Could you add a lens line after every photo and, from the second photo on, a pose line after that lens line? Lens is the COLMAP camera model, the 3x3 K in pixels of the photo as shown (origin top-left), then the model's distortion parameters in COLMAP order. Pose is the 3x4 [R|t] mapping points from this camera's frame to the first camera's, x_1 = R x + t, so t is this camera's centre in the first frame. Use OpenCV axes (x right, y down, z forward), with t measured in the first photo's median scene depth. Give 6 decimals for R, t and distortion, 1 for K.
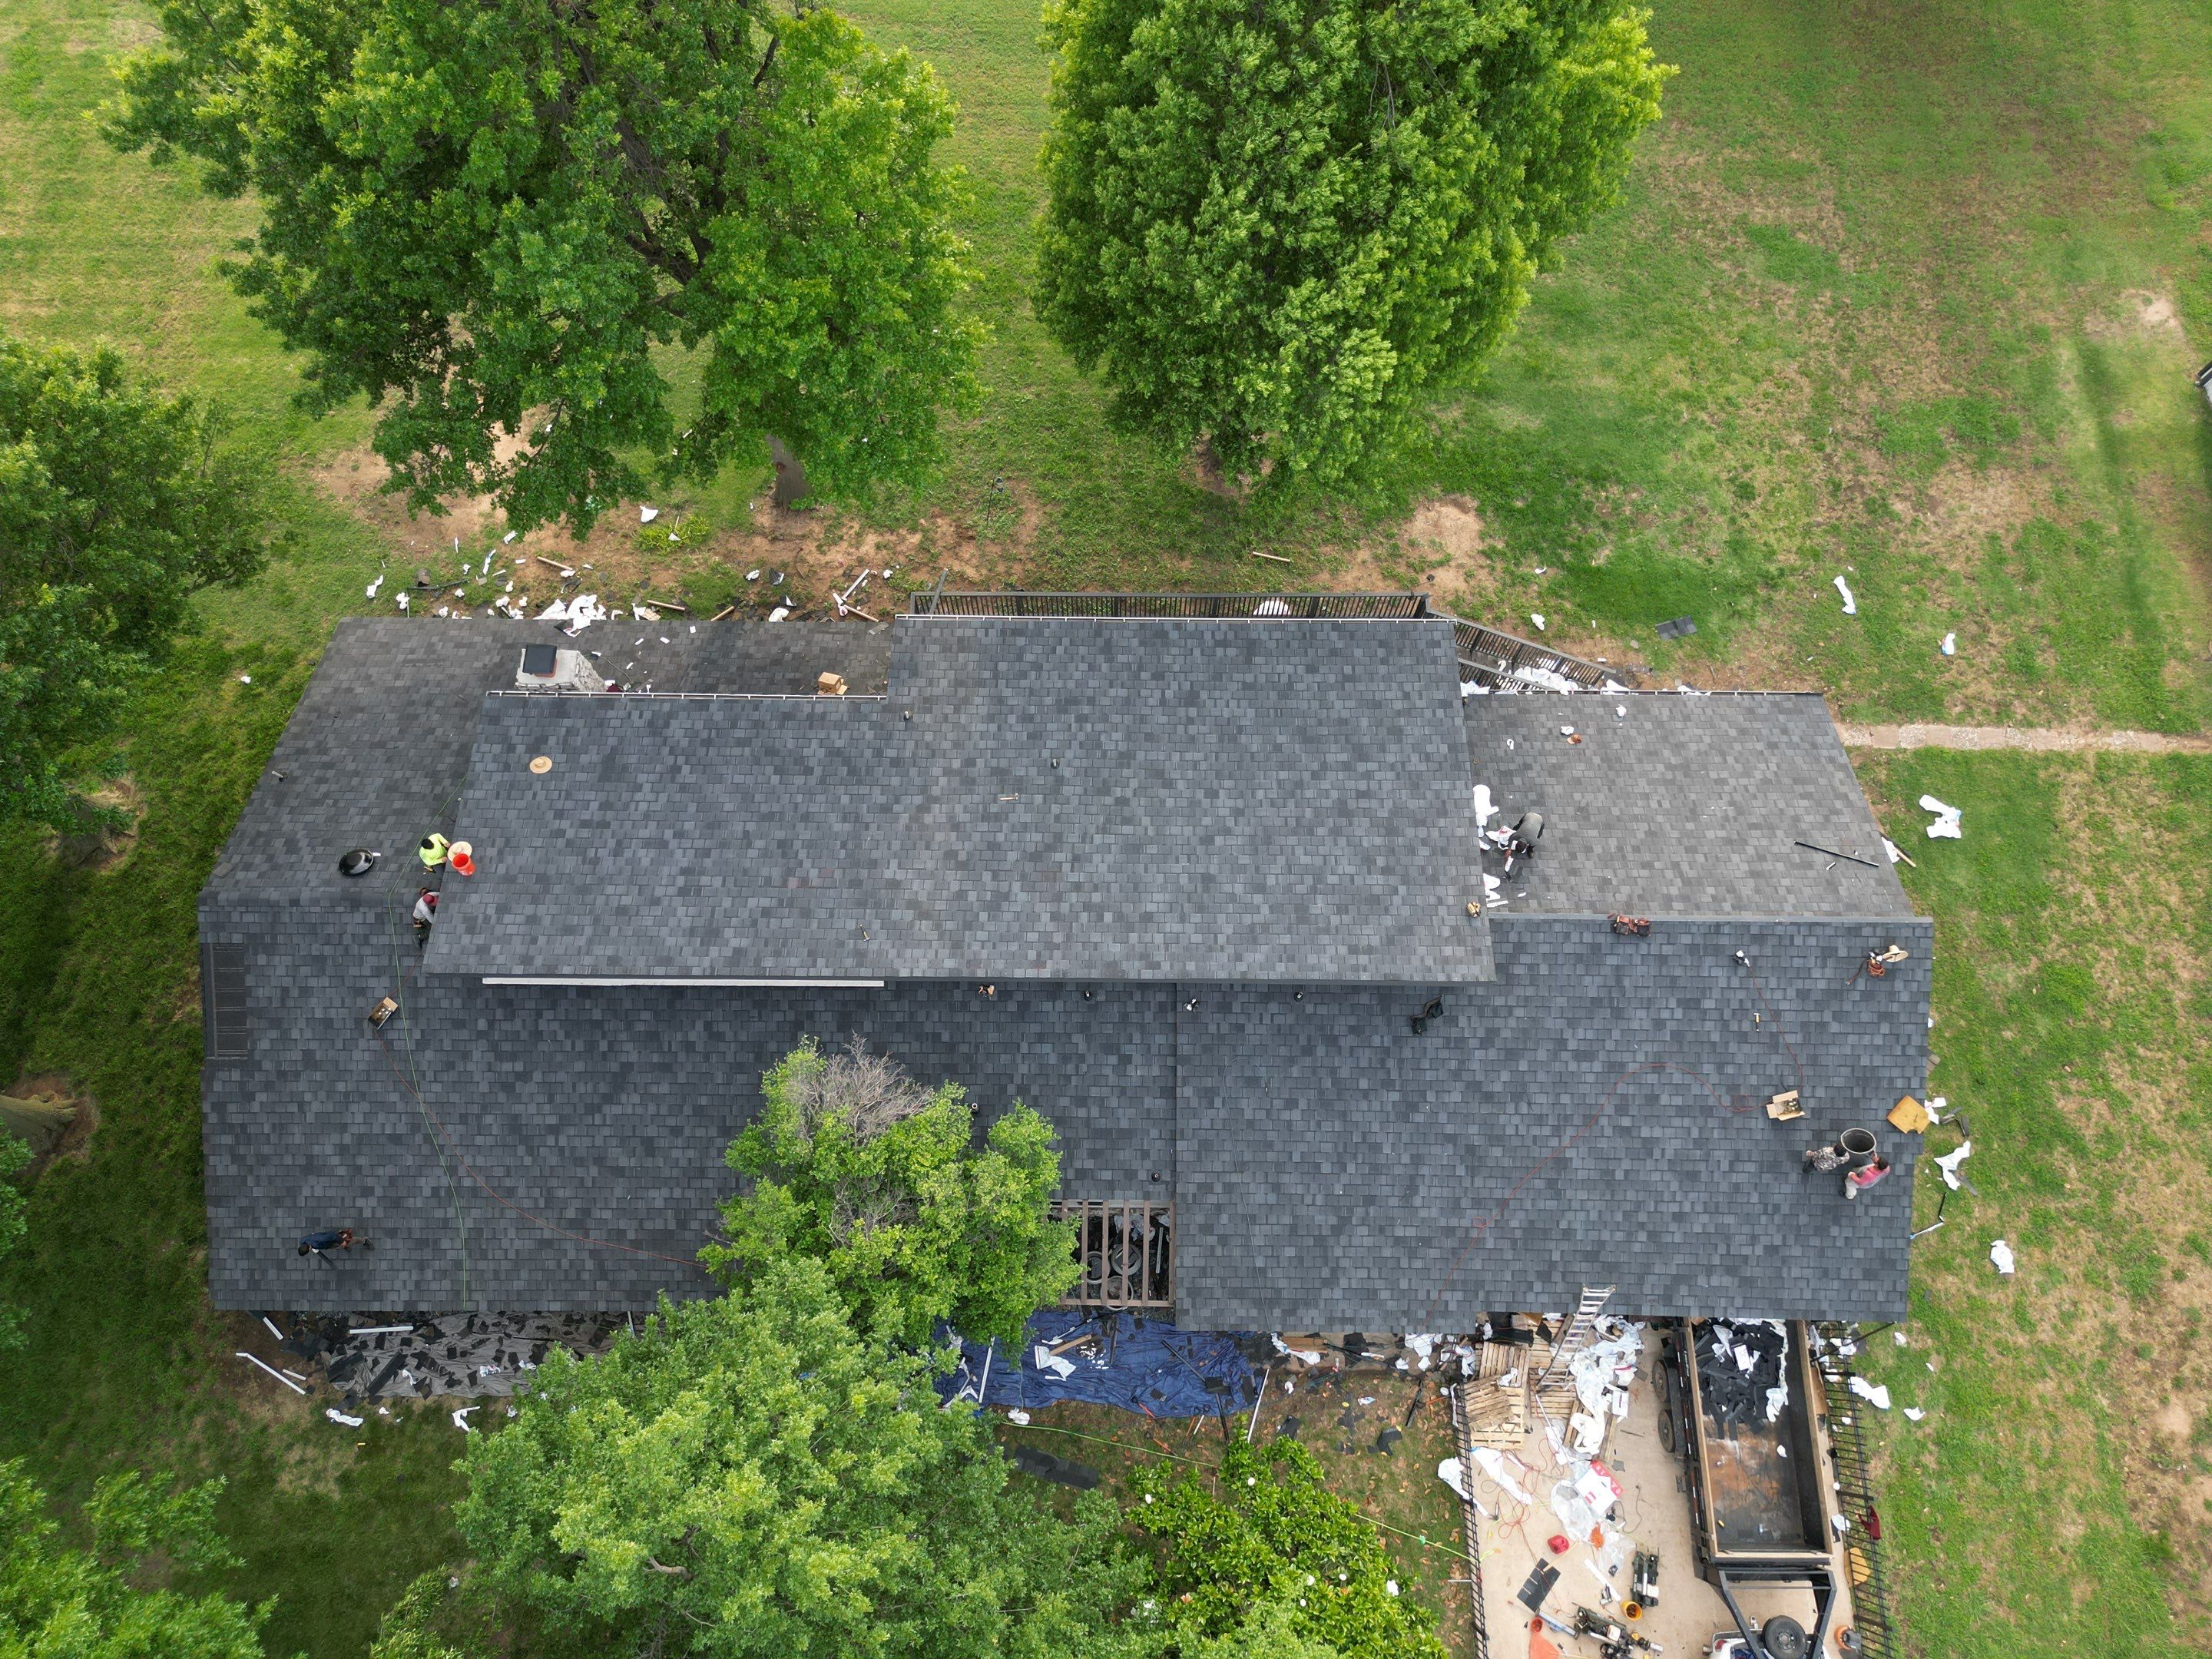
lens RADIAL K [[1562.5, 0, 1107.1], [0, 1562.5, 833.8], [0, 0, 1]] dist [0.061256, -0.064432]
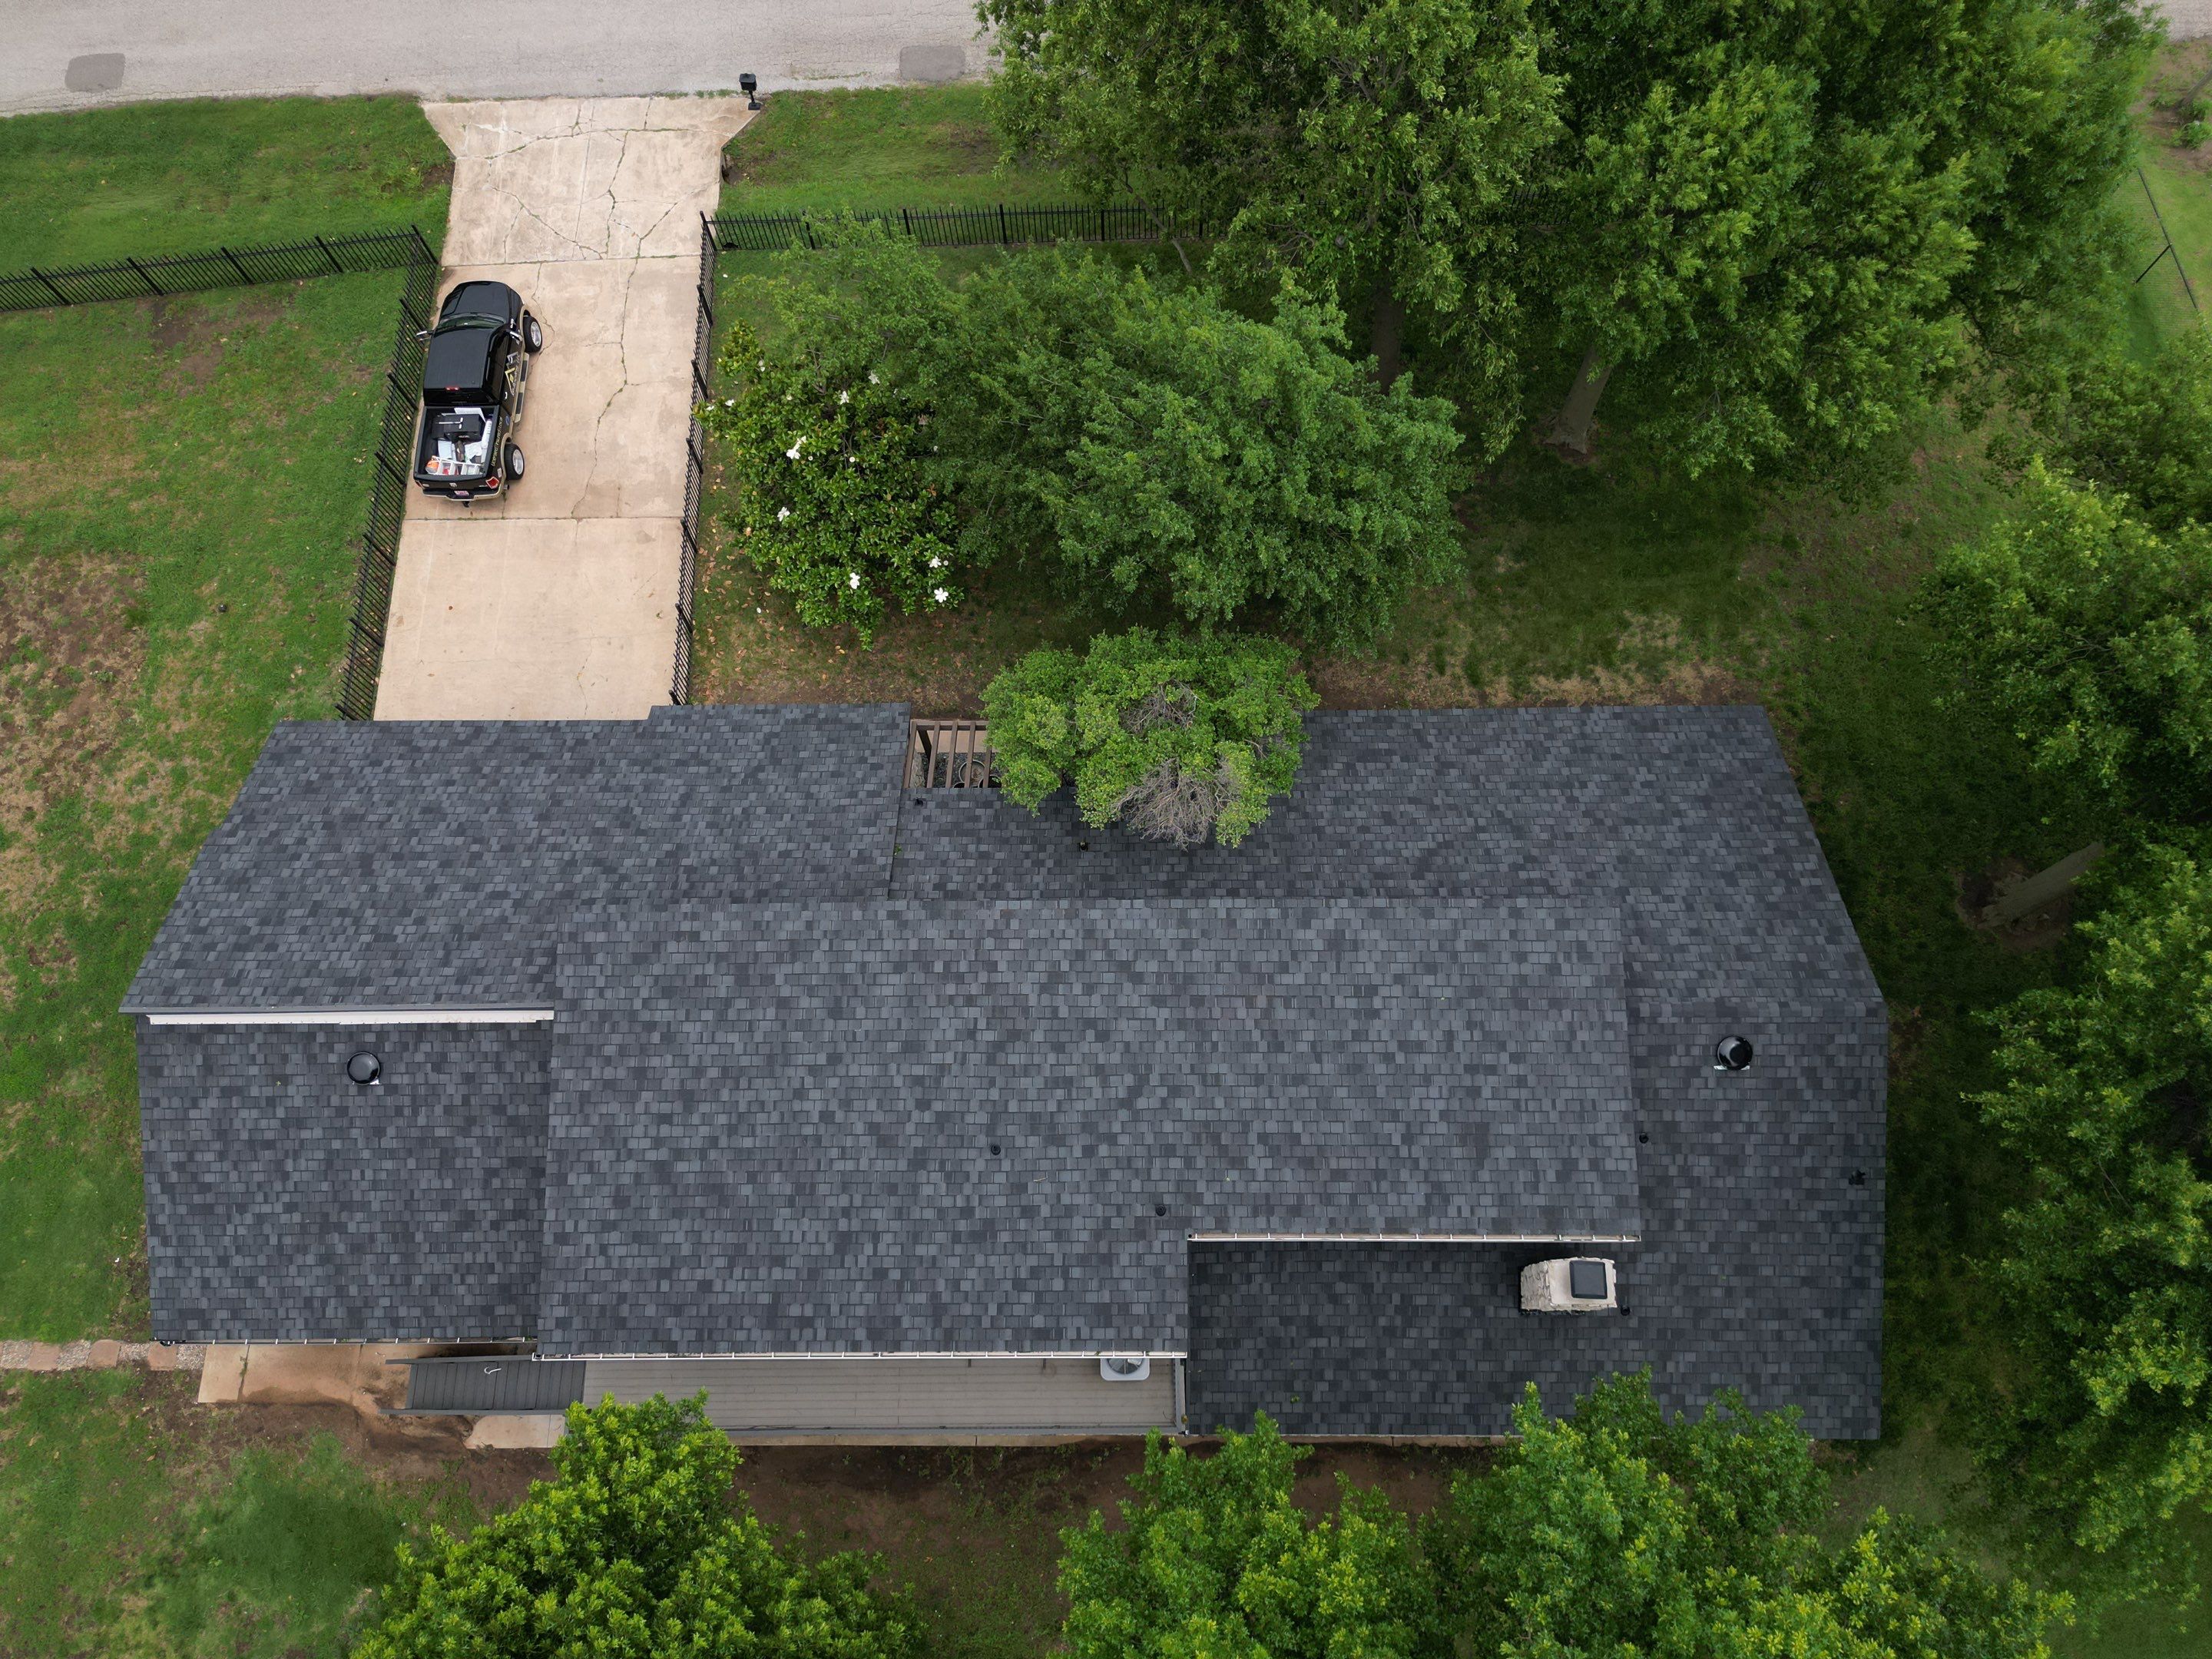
lens RADIAL K [[1562.5, 0, 1105.9], [0, 1562.5, 829.6], [0, 0, 1]] dist [0.061256, -0.064432]
pose [[-0.999513, 0.019951, 0.023974, -0.125621], [-0.001053, -0.789806, 0.613356, -0.466172], [0.031172, 0.613032, 0.789443, 0.159957]]
